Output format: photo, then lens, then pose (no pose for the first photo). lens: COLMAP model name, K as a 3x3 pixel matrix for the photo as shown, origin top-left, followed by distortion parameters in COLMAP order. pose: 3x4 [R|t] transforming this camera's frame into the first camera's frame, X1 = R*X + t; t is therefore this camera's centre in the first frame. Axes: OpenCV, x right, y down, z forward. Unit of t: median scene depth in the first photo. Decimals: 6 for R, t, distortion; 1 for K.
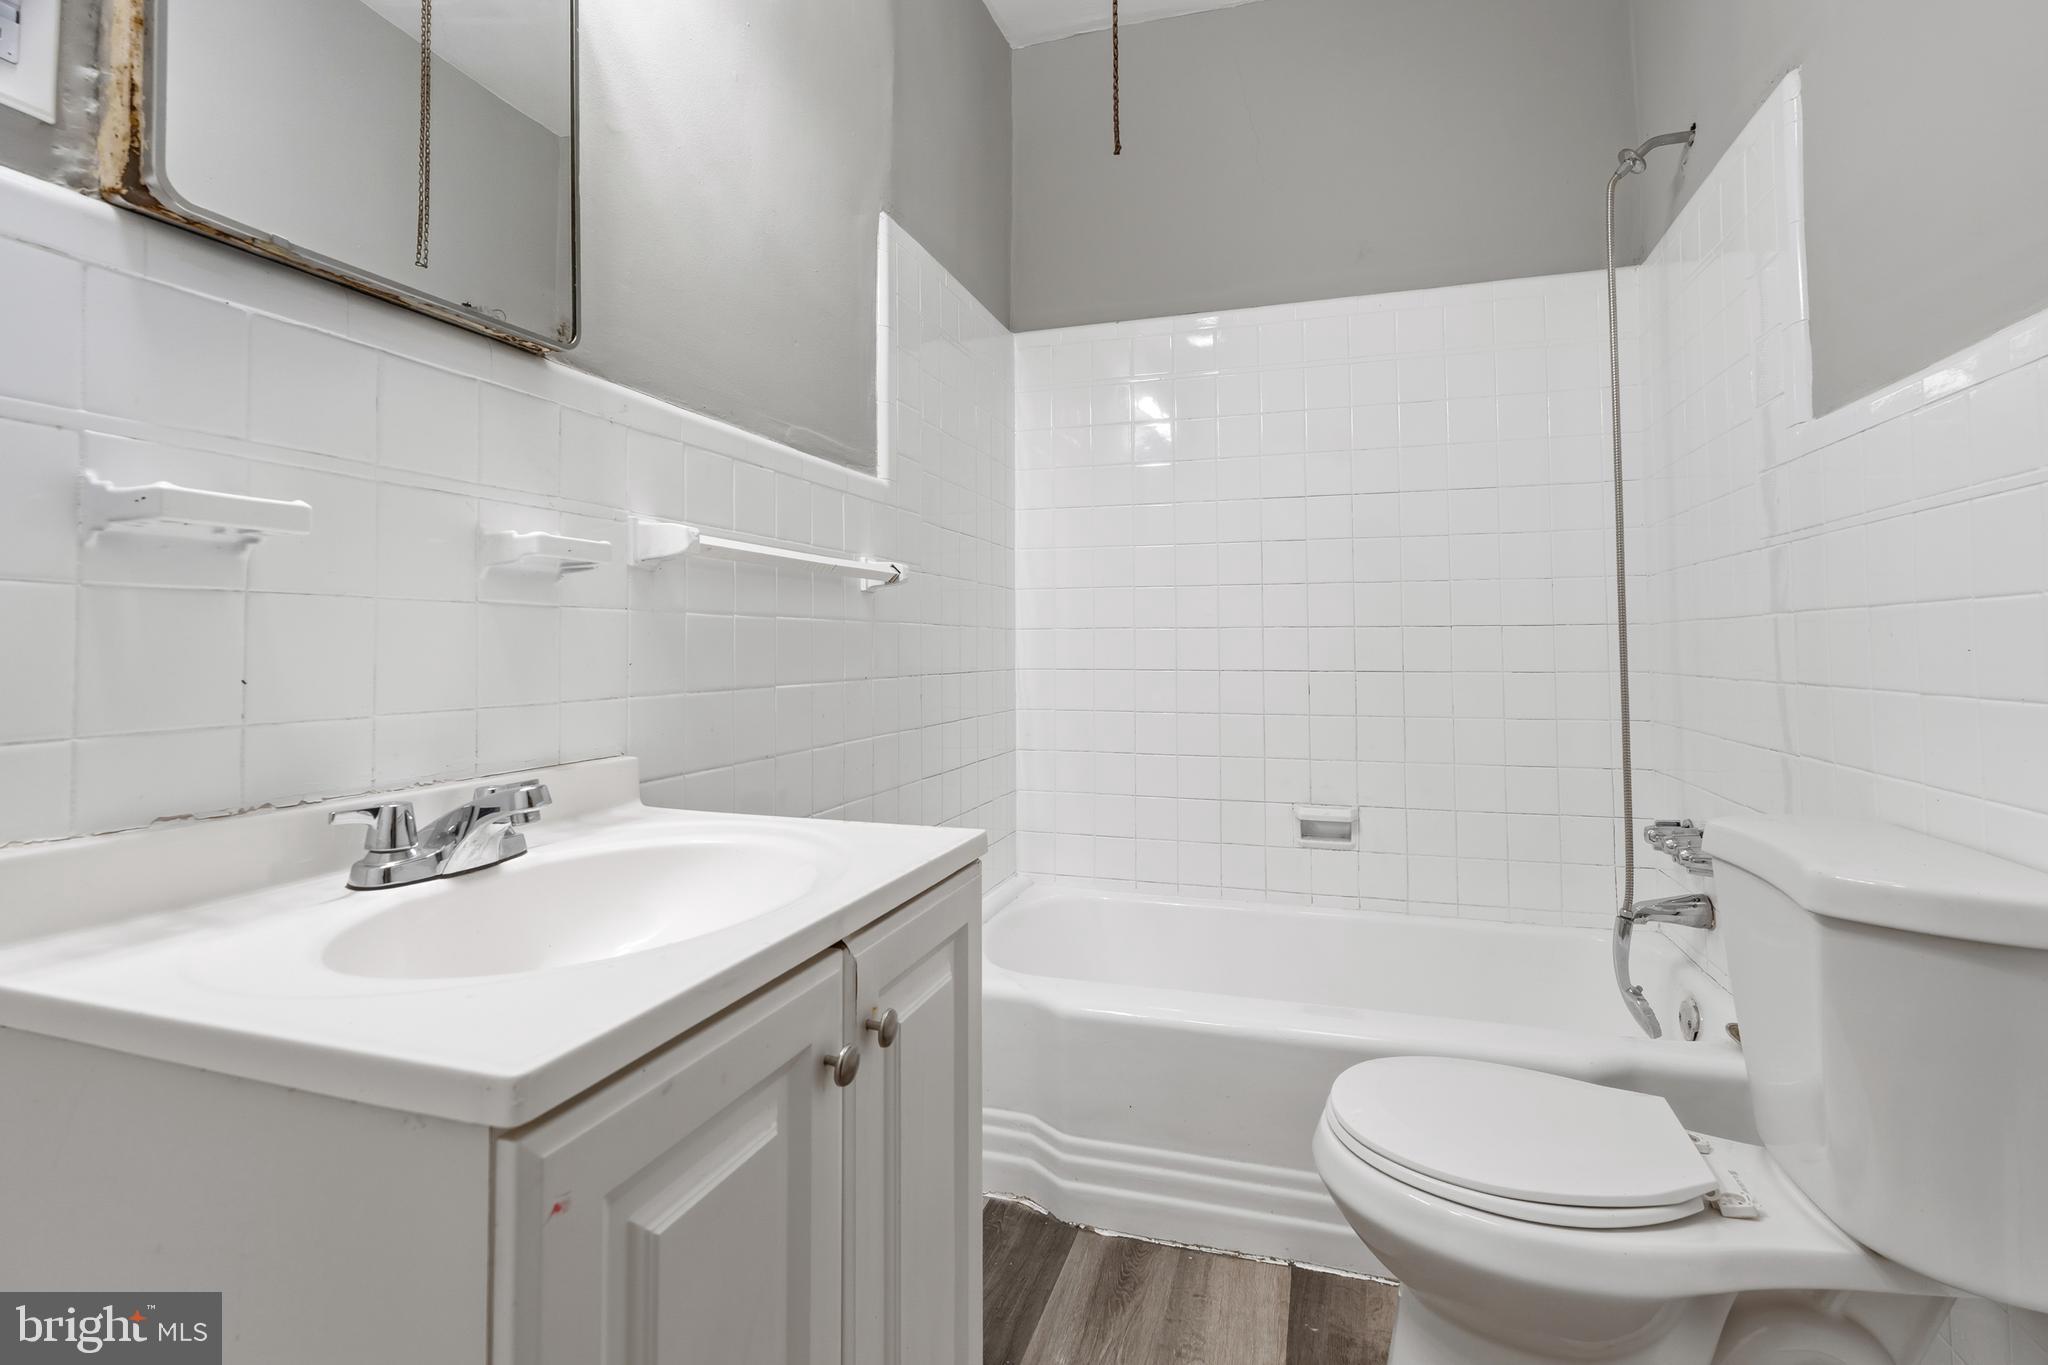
lens RADIAL K [[911.7, 0, 954.3], [0, 911.7, 614.5], [0, 0, 1]] dist [-0.002782, -0.000279]
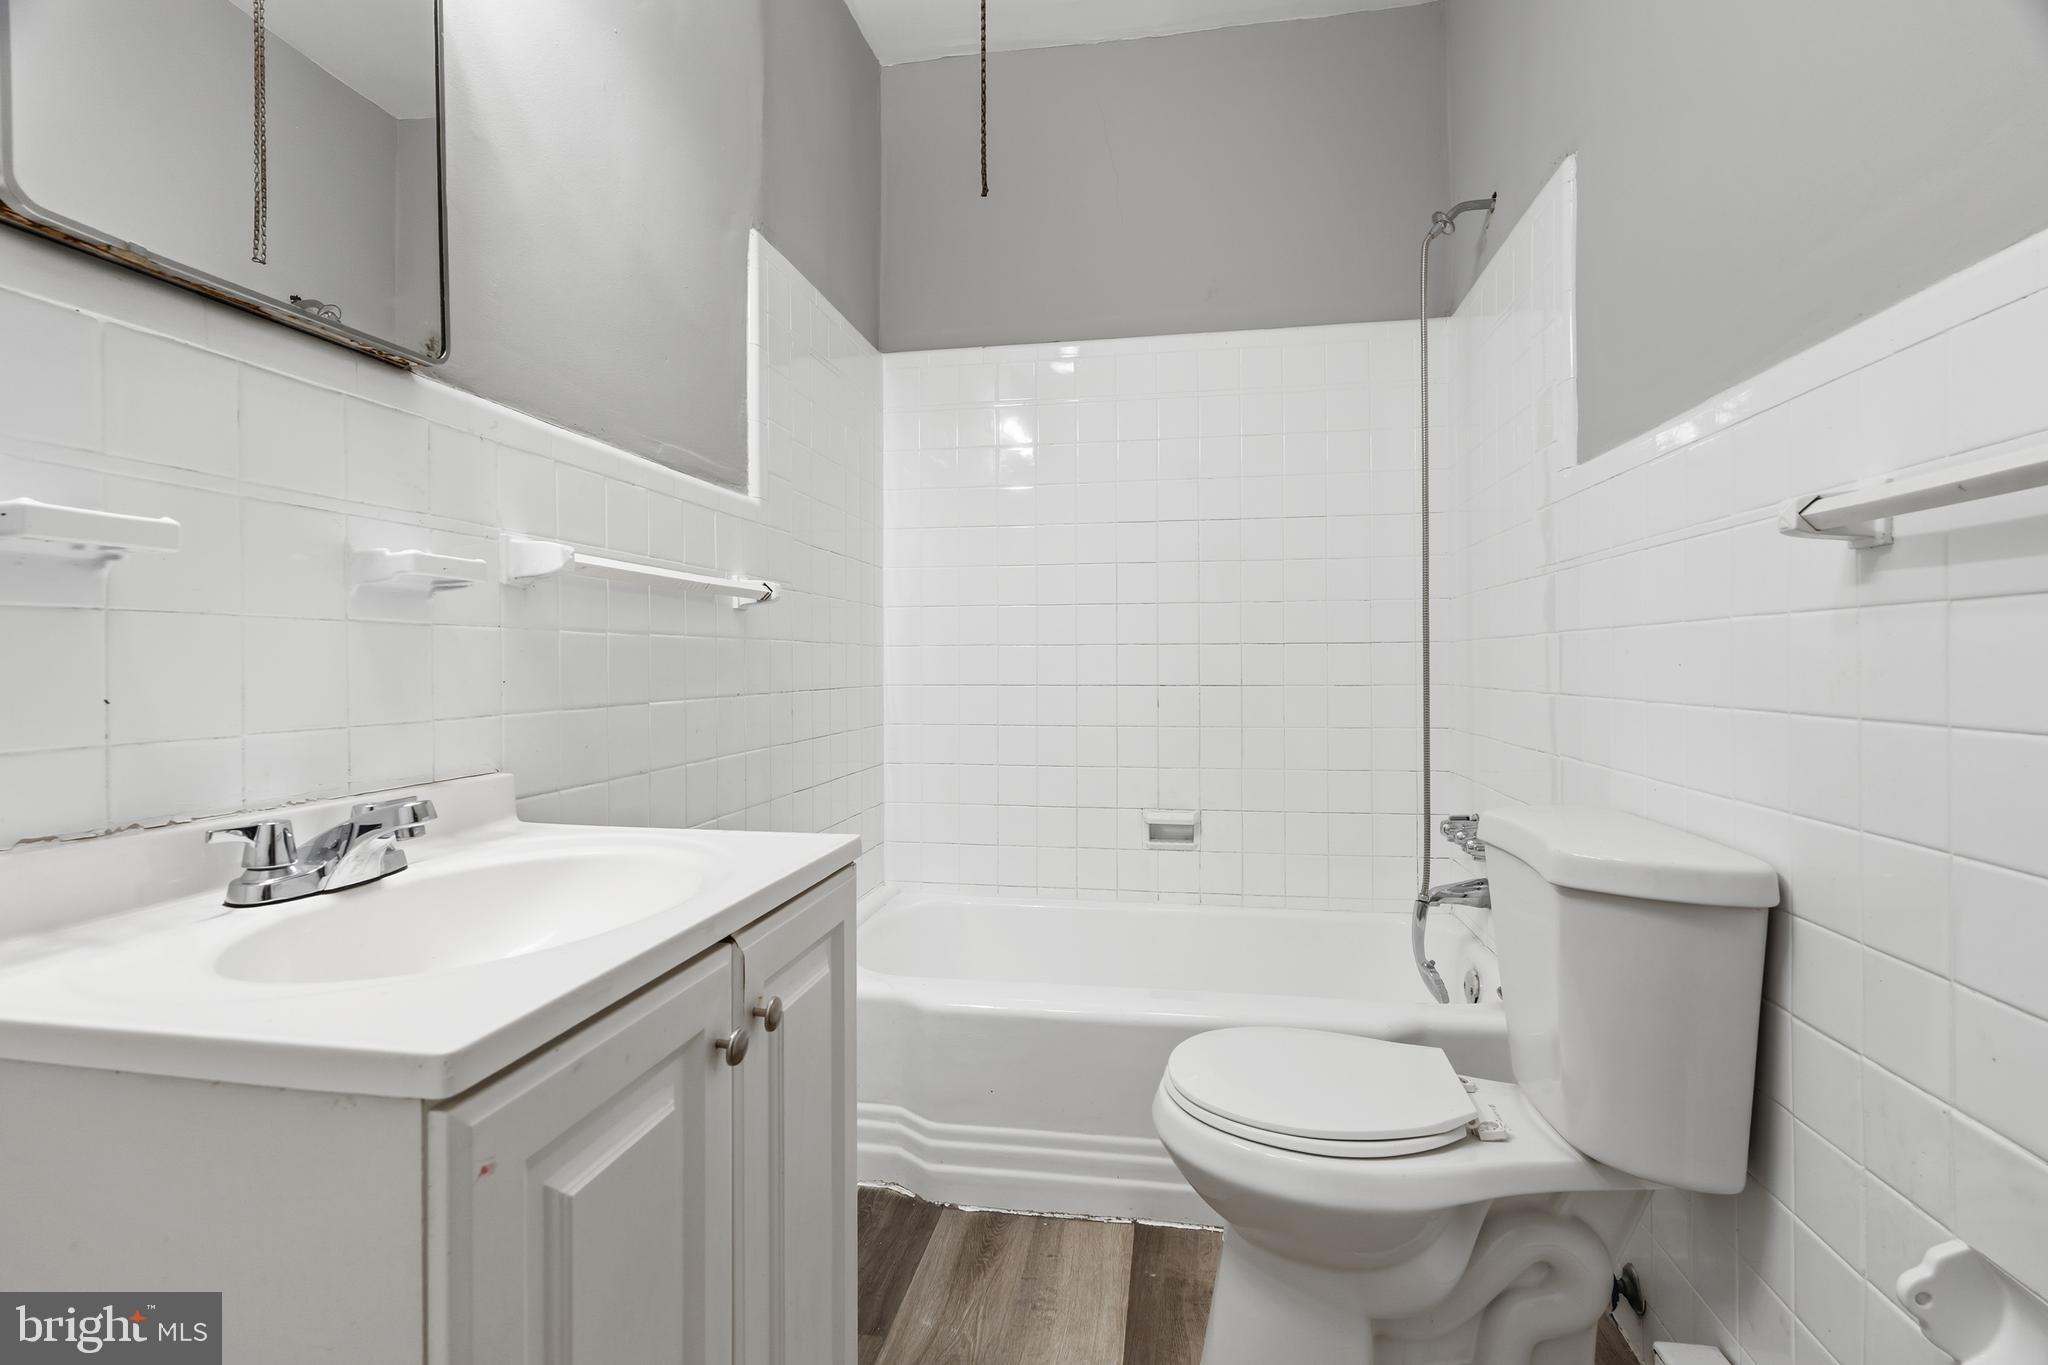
lens RADIAL K [[927.5, 0, 1031.0], [0, 927.5, 671.3], [0, 0, 1]] dist [-0.001151, -0.000104]
pose [[0.973582, -0.002780, 0.228320, -0.022589], [-0.007435, 0.999010, 0.043866, -0.005864], [-0.228216, -0.044404, 0.972597, -0.118965]]
